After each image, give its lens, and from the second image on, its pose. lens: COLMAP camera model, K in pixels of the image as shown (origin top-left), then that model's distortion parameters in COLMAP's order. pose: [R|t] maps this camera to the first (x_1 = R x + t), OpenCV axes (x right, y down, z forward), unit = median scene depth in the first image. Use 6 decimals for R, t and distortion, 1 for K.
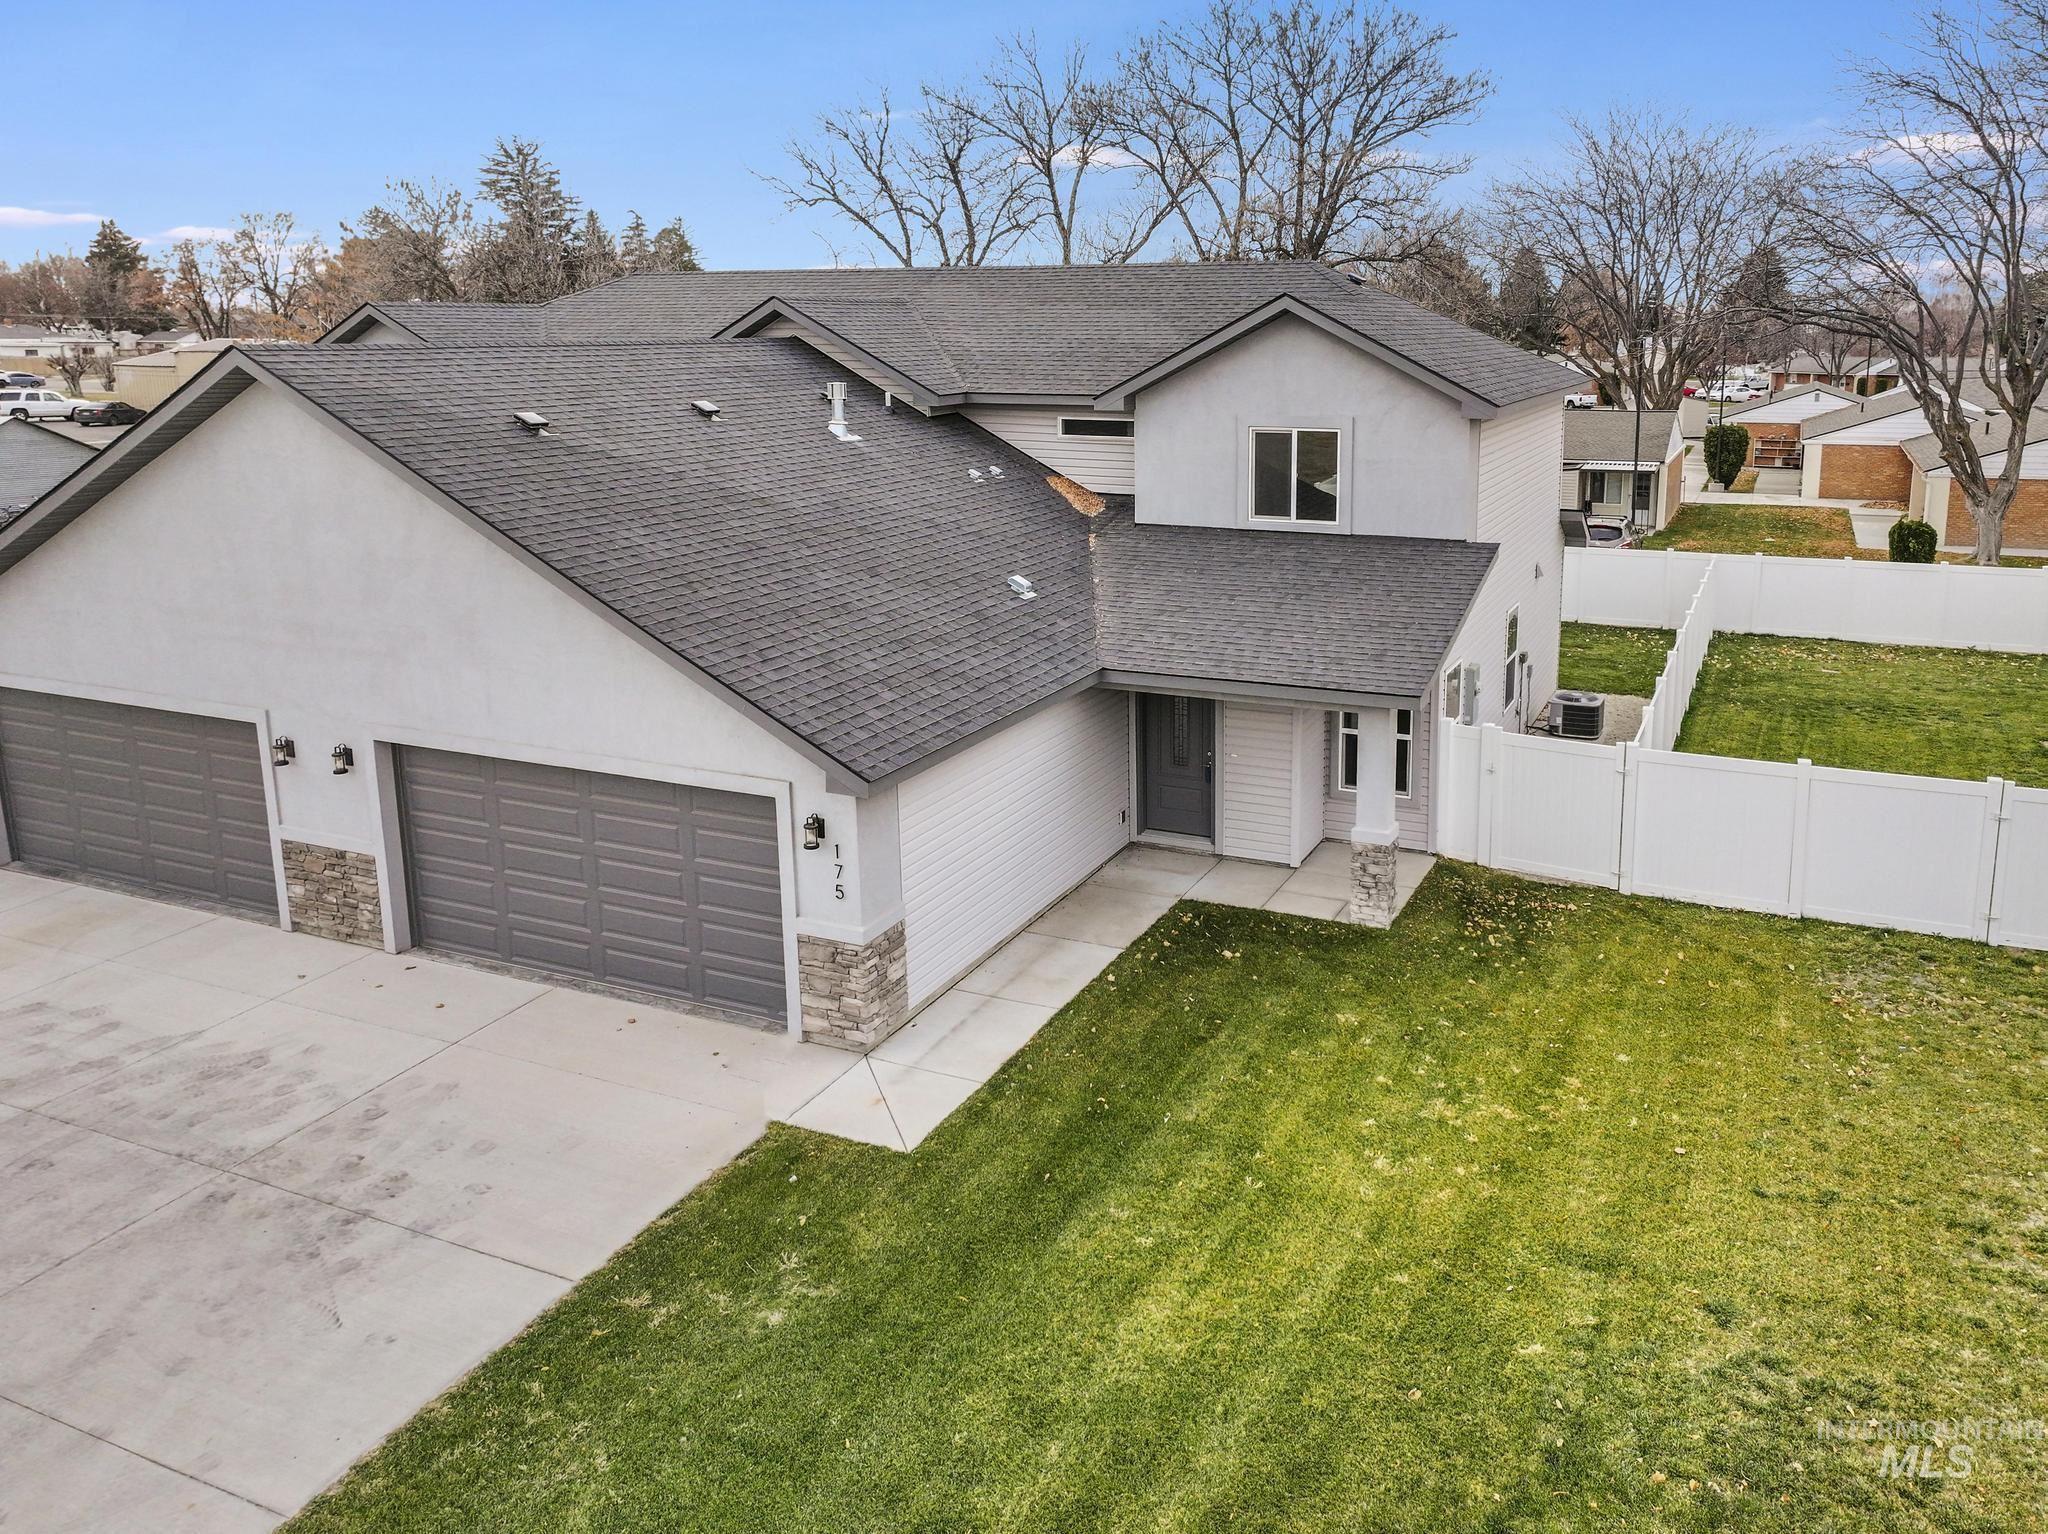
lens RADIAL K [[1494.9, 0, 1161.1], [0, 1494.9, 609.5], [0, 0, 1]] dist [0.001210, 0.003408]
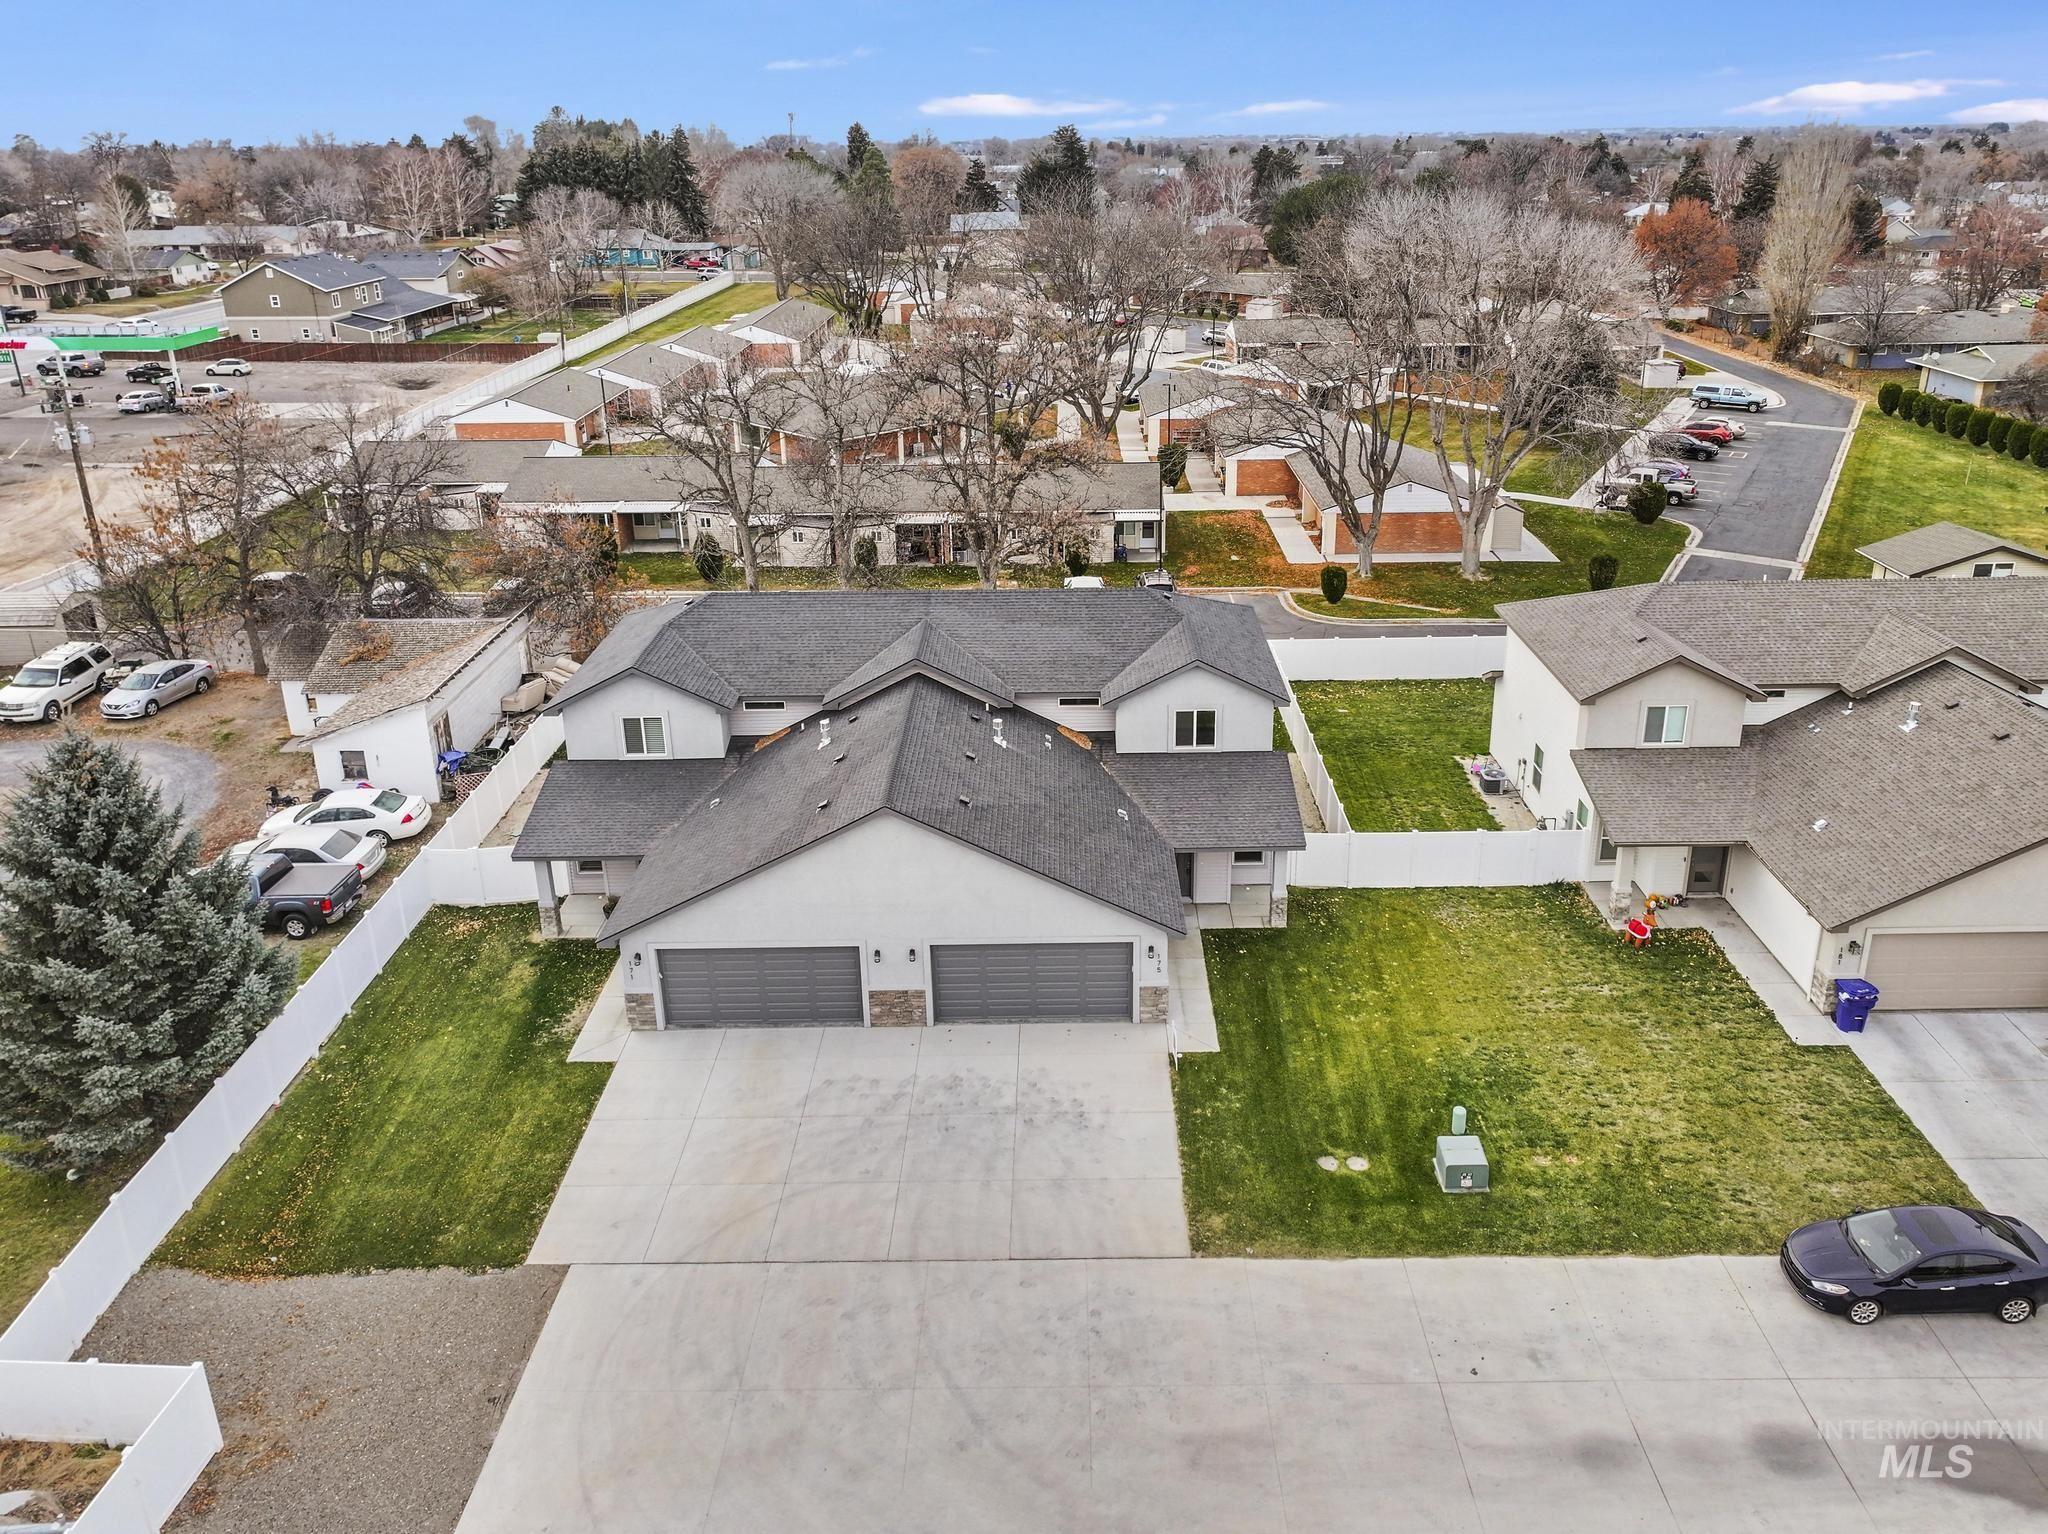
lens RADIAL K [[1481.1, 0, 1071.1], [0, 1481.1, 661.1], [0, 0, 1]] dist [0.002716, 0.004781]
pose [[0.918325, -0.141194, 0.369789, -1.107311], [0.082586, 0.982002, 0.169859, -0.725170], [-0.387116, -0.125446, 0.913457, -1.165497]]
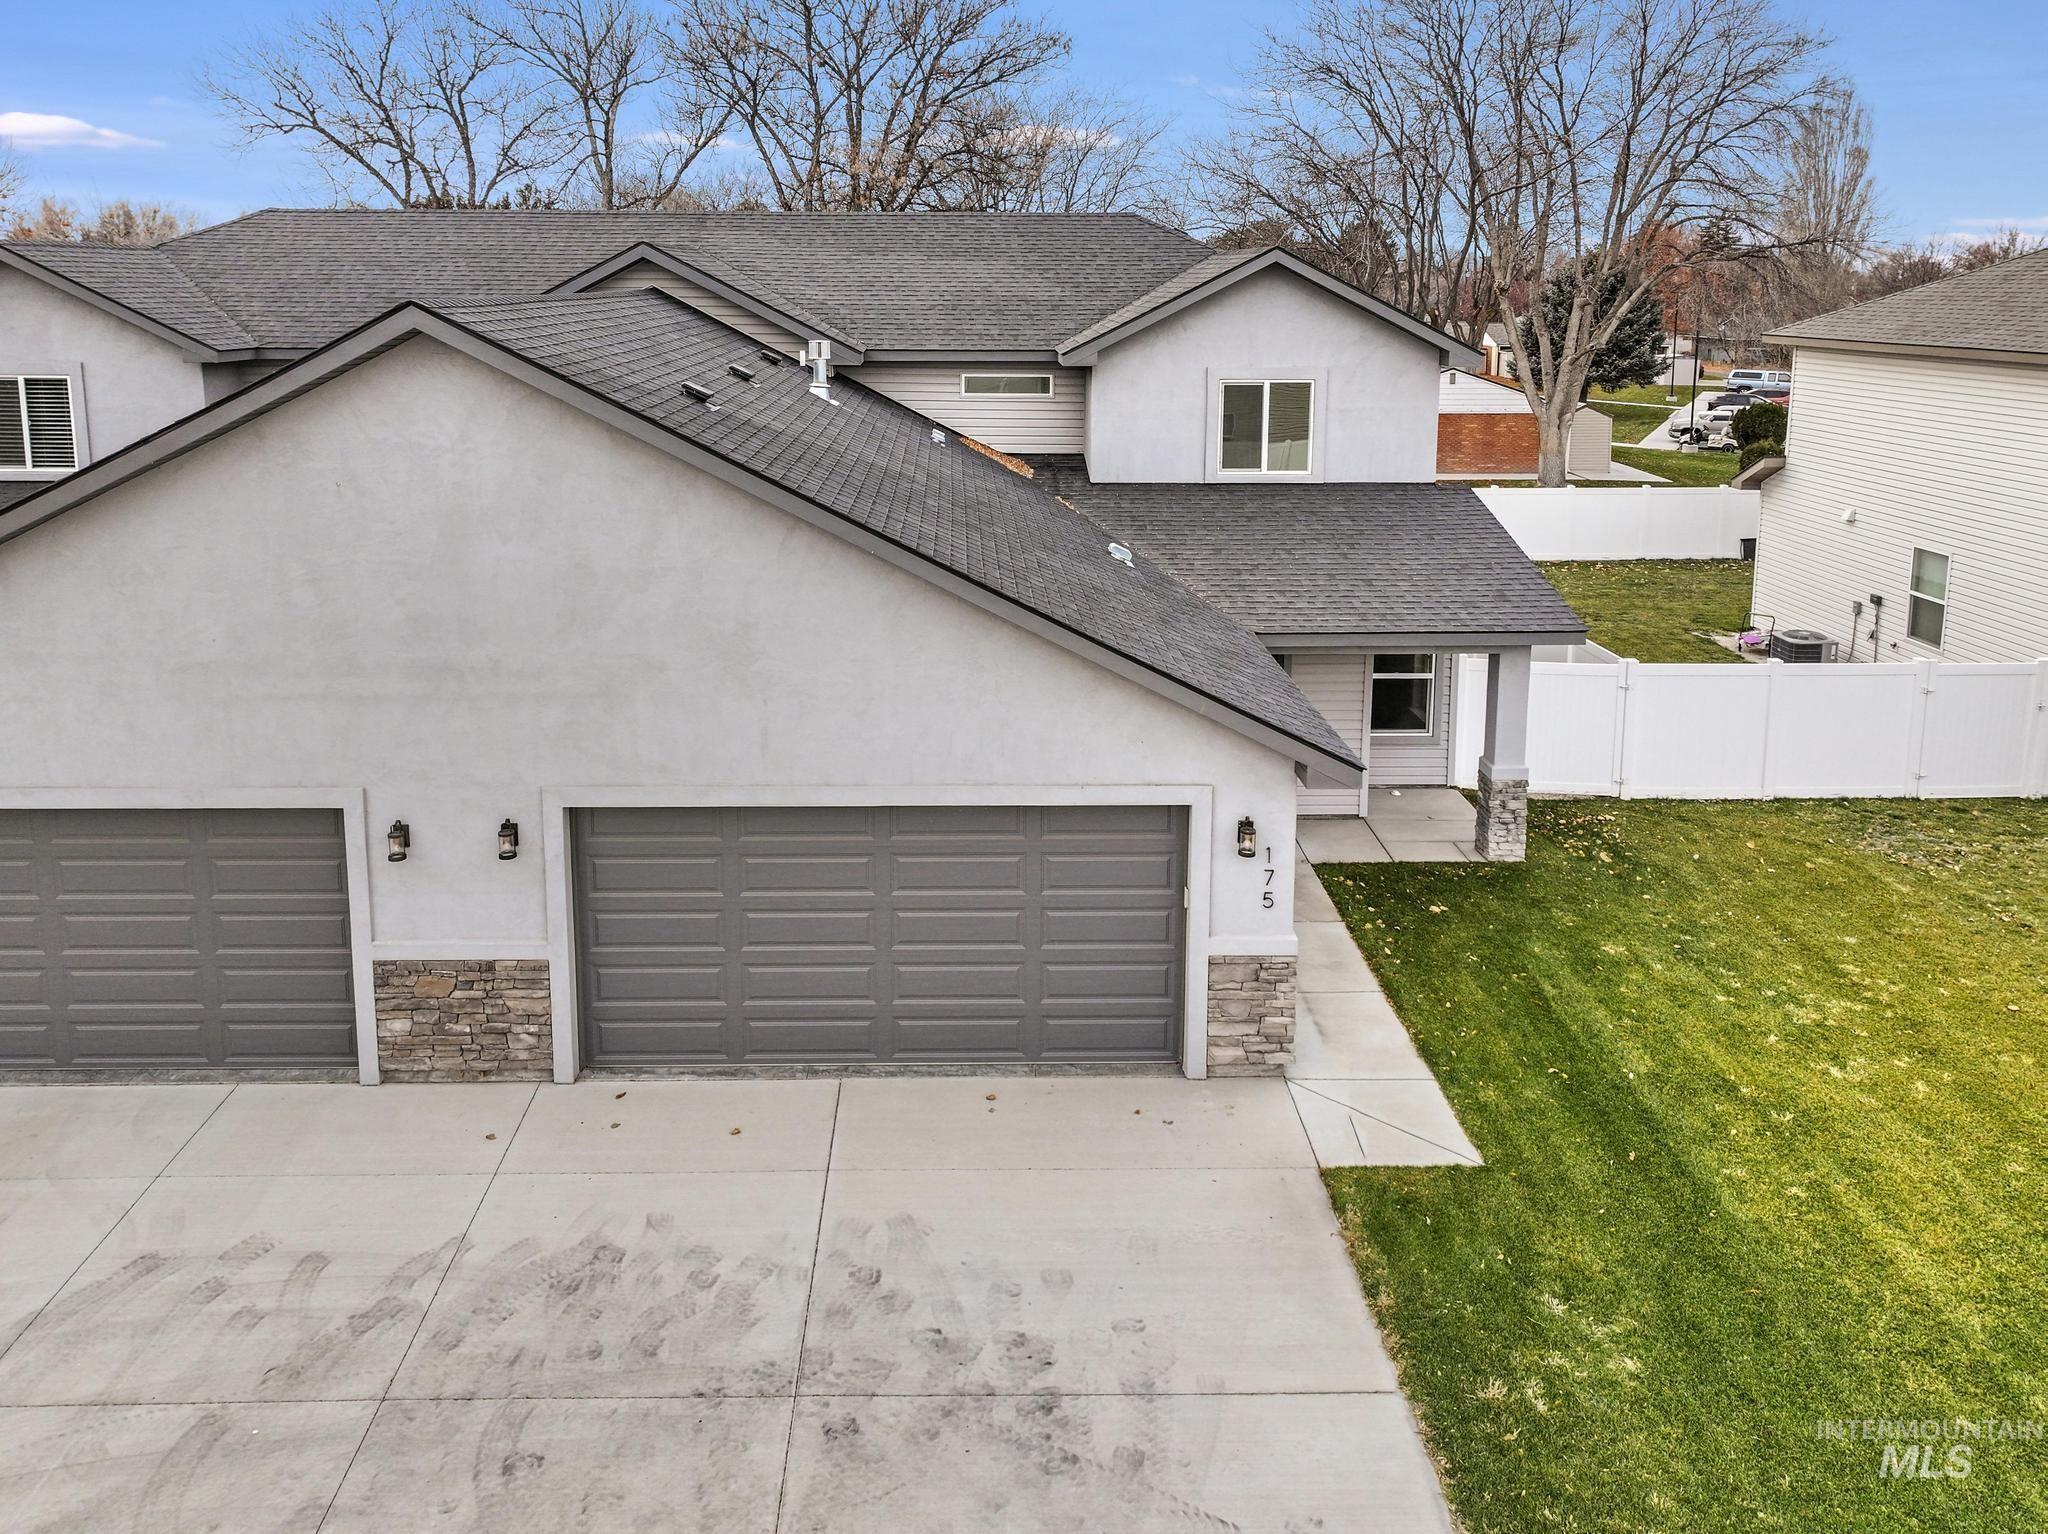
lens RADIAL K [[1516.5, 0, 983.4], [0, 1516.5, 506.4], [0, 0, 1]] dist [0.006089, -0.004762]
pose [[0.914131, -0.054820, 0.401695, -0.622306], [0.070106, 0.997264, -0.023442, -0.033077], [-0.399310, 0.049590, 0.915474, 0.187036]]
